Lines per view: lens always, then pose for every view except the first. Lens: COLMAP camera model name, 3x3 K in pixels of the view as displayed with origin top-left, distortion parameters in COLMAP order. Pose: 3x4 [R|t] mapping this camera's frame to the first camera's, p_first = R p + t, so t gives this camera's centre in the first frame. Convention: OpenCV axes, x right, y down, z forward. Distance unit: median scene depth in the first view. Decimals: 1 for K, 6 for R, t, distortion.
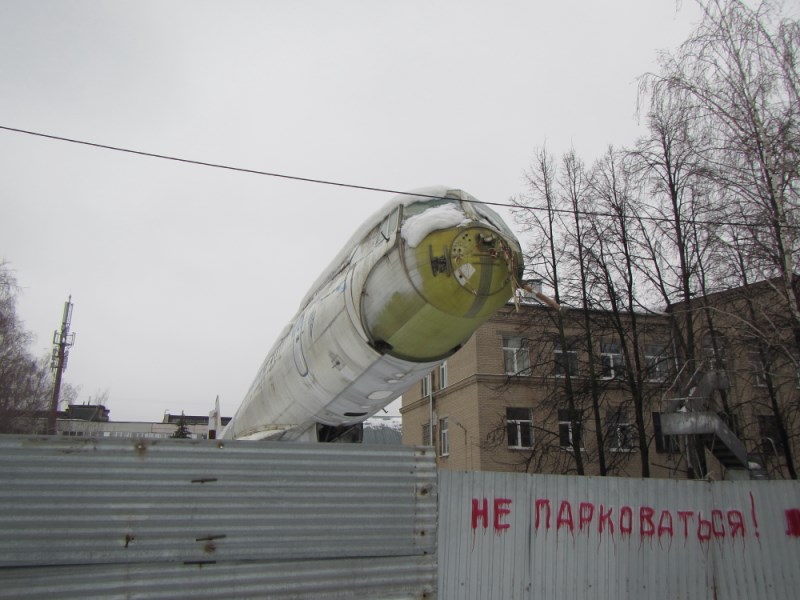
lens RADIAL K [[655.8, 0, 402.9], [0, 655.8, 298.8], [0, 0, 1]] dist [0.004715, 0.001246]
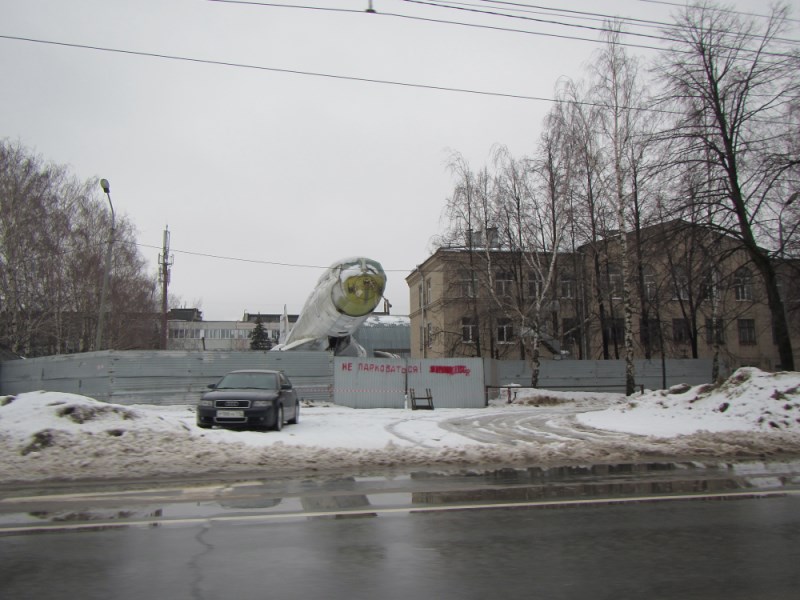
lens RADIAL K [[655.8, 0, 402.9], [0, 655.8, 298.8], [0, 0, 1]] dist [0.004715, 0.001246]
pose [[0.995019, -0.018169, -0.098016, 0.287314], [0.034239, 0.985723, 0.164857, -0.244585], [0.093622, -0.167392, 0.981435, -0.946177]]
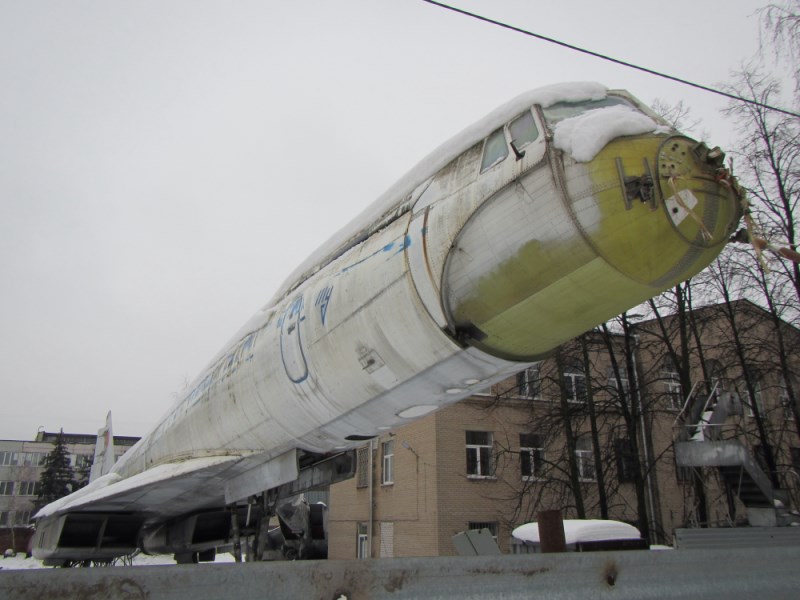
lens RADIAL K [[655.8, 0, 402.9], [0, 655.8, 298.8], [0, 0, 1]] dist [0.004715, 0.001246]
pose [[0.987059, 0.048403, 0.152875, -0.117722], [-0.043441, 0.998420, -0.035634, 0.037941], [-0.154358, 0.028532, 0.987603, 0.221616]]
